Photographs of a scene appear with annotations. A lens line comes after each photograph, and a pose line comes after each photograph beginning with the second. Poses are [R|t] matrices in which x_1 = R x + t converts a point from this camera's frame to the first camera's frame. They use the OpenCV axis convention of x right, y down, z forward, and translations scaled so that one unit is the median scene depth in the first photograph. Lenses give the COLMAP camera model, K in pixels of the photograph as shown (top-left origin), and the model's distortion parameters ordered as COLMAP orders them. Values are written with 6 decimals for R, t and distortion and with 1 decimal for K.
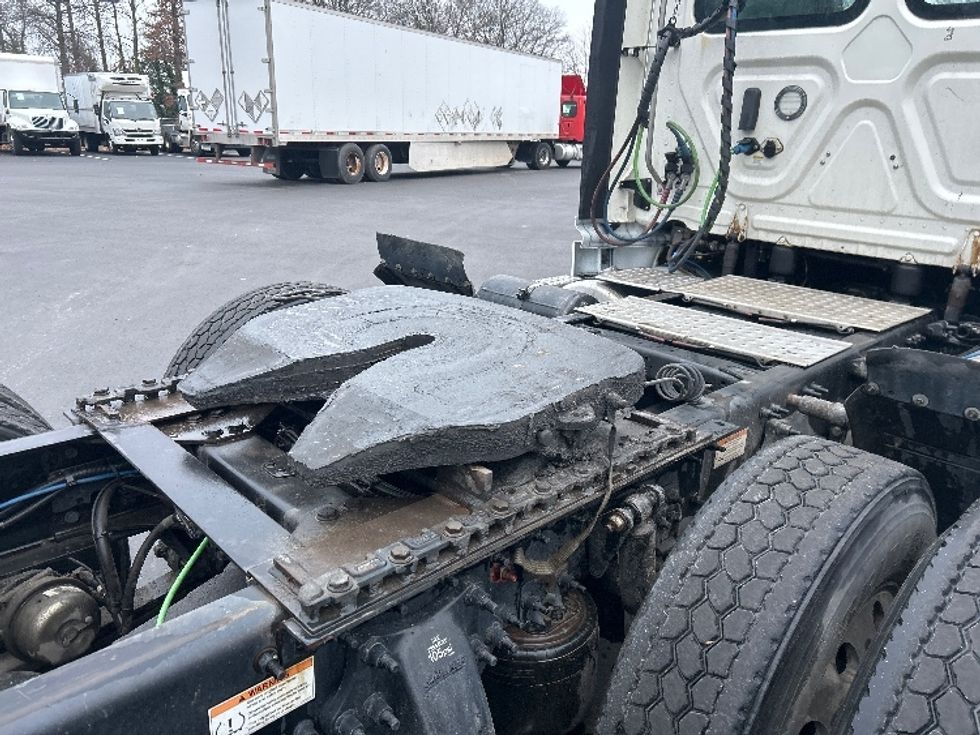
lens RADIAL K [[741.1, 0, 490.0], [0, 741.1, 367.5], [0, 0, 1]] dist [0.062229, -0.072404]
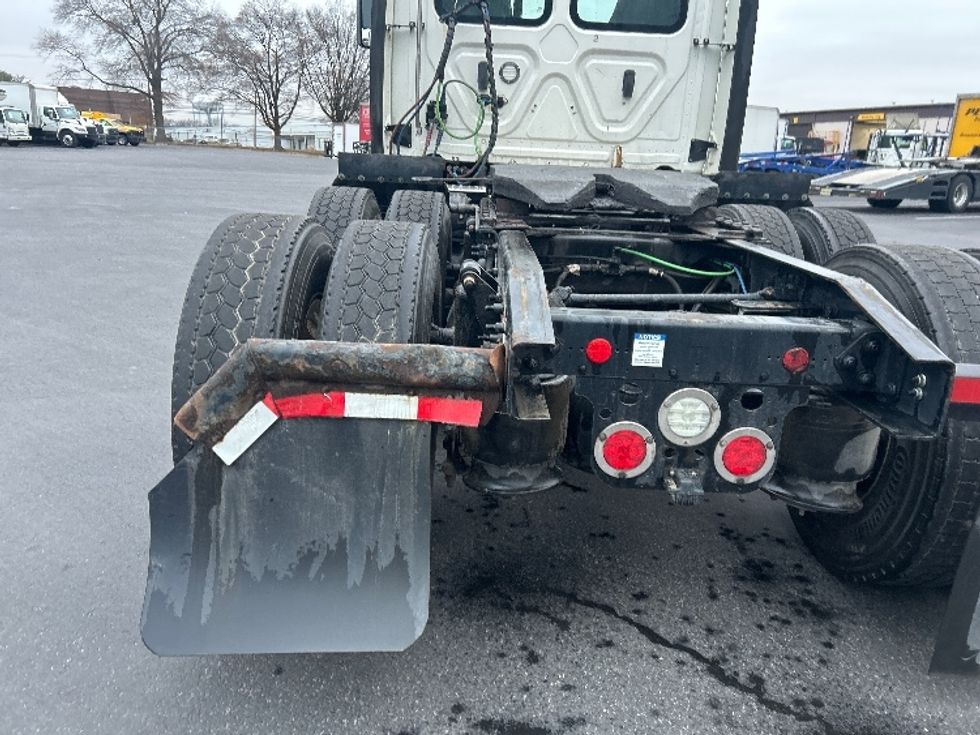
lens RADIAL K [[741.1, 0, 490.0], [0, 741.1, 367.5], [0, 0, 1]] dist [0.062229, -0.072404]
pose [[0.687756, -0.204915, 0.696420, -0.168998], [0.200808, 0.975602, 0.088751, 0.021615], [-0.697616, 0.078808, 0.712125, -0.011026]]
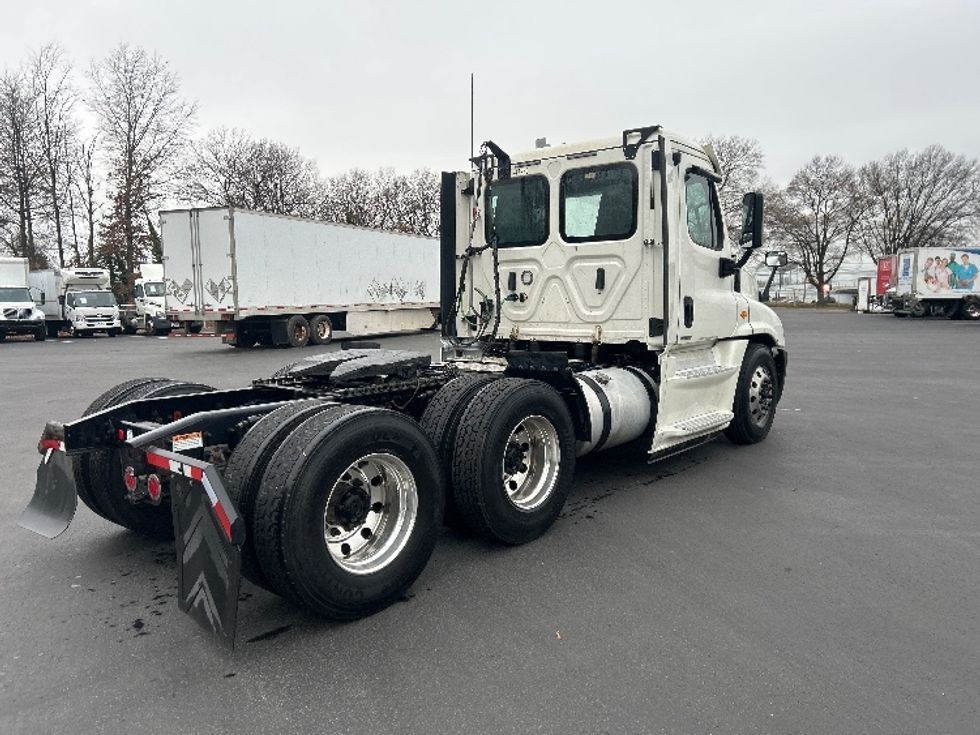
lens RADIAL K [[741.1, 0, 490.0], [0, 741.1, 367.5], [0, 0, 1]] dist [0.062229, -0.072404]
pose [[0.994637, -0.055286, 0.087410, 0.016482], [0.072829, 0.974469, -0.212380, 0.071278], [-0.073437, 0.217607, 0.973270, -0.209270]]
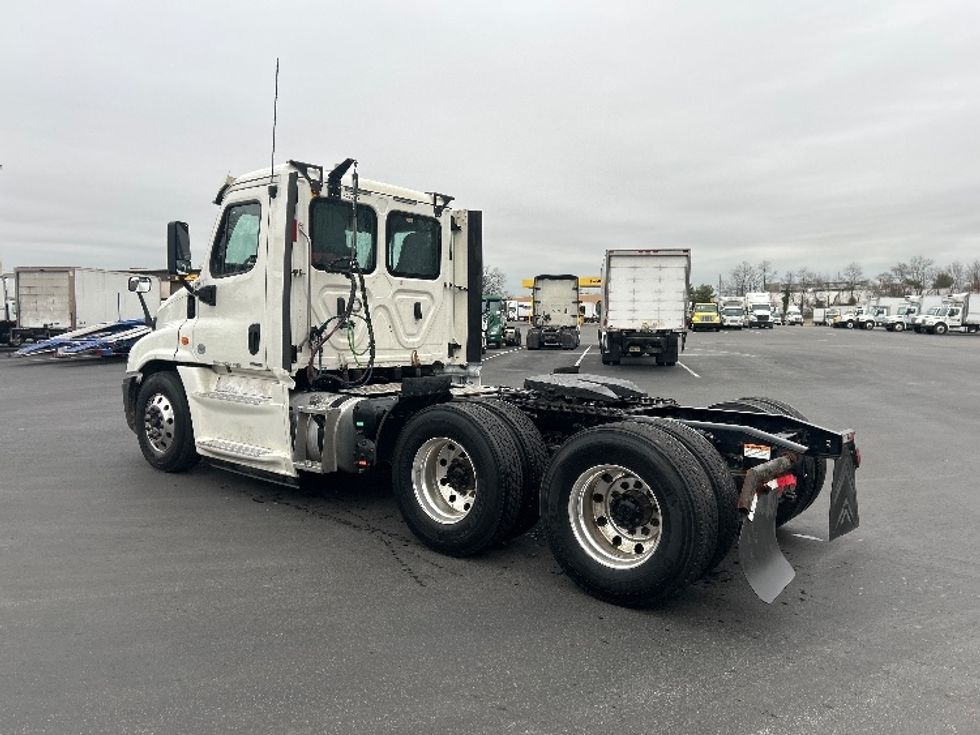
lens RADIAL K [[741.1, 0, 490.0], [0, 741.1, 367.5], [0, 0, 1]] dist [0.062229, -0.072404]
pose [[-0.136799, -0.096225, 0.985914, -0.352924], [0.286489, 0.948896, 0.132363, -0.069186], [-0.948267, 0.300561, -0.102241, 0.176669]]
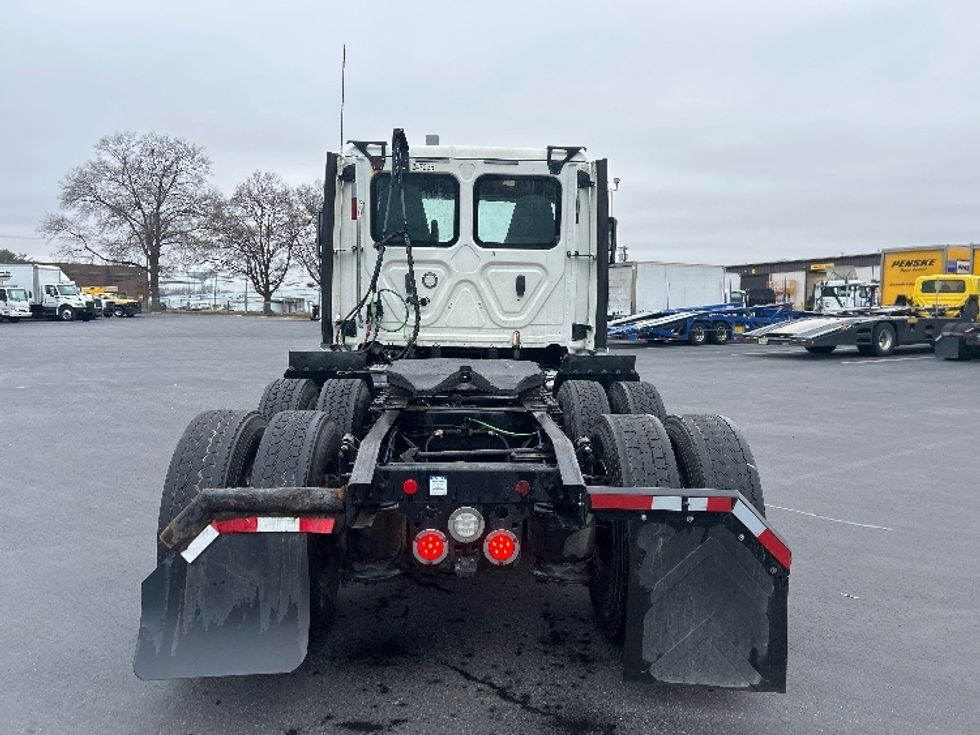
lens RADIAL K [[741.1, 0, 490.0], [0, 741.1, 367.5], [0, 0, 1]] dist [0.062229, -0.072404]
pose [[0.671475, -0.087145, 0.735885, -0.202092], [0.237049, 0.966140, -0.101889, 0.026461], [-0.702089, 0.242856, 0.669396, -0.087900]]
